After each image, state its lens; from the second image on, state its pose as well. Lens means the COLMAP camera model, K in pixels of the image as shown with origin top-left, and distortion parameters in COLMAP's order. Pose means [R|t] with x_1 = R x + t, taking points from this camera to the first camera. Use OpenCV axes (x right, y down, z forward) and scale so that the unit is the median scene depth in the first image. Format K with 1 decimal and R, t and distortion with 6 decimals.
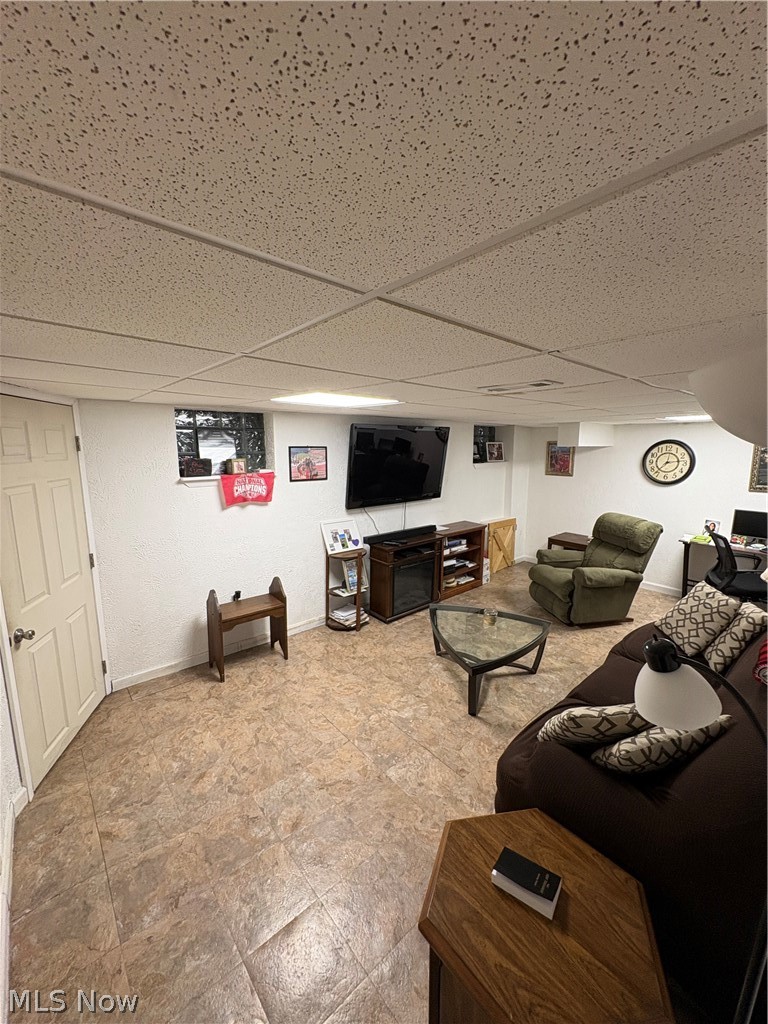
lens RADIAL K [[405.1, 0, 385.4], [0, 405.1, 511.2], [0, 0, 1]] dist [-0.002507, -0.000223]
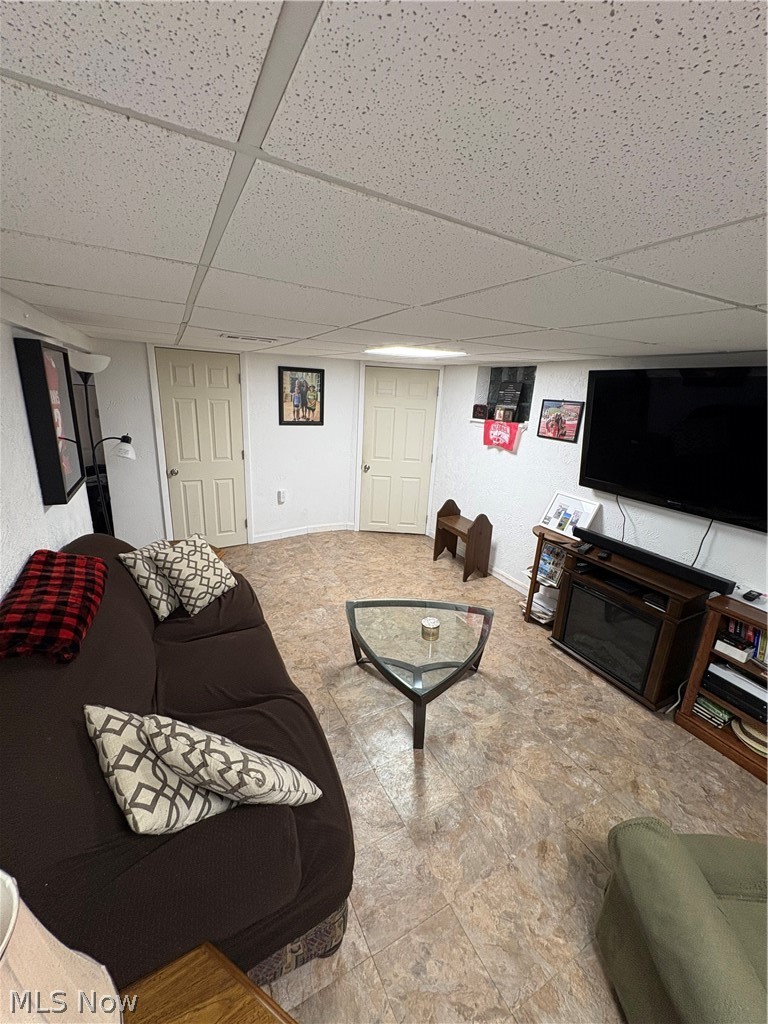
lens RADIAL K [[410.0, 0, 397.8], [0, 410.0, 515.4], [0, 0, 1]] dist [0.000381, 0.000000]
pose [[-0.207561, 0.255297, -0.944321, 0.793575], [-0.232703, 0.924747, 0.301153, -0.113946], [0.950141, 0.282254, -0.132533, 0.847855]]
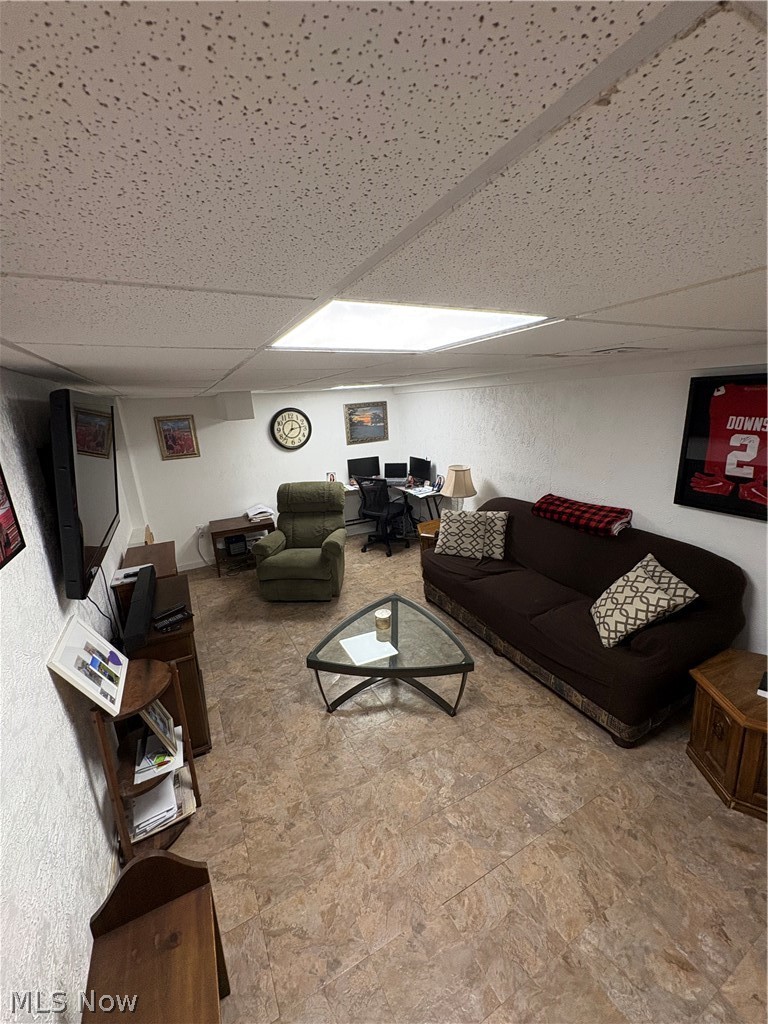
lens RADIAL K [[405.1, 0, 385.4], [0, 405.1, 511.2], [0, 0, 1]] dist [-0.002507, -0.000223]
pose [[0.234900, -0.268840, 0.934102, -0.414062], [0.211081, 0.952167, 0.220959, -0.124891], [-0.948824, 0.145268, 0.280411, 0.621157]]
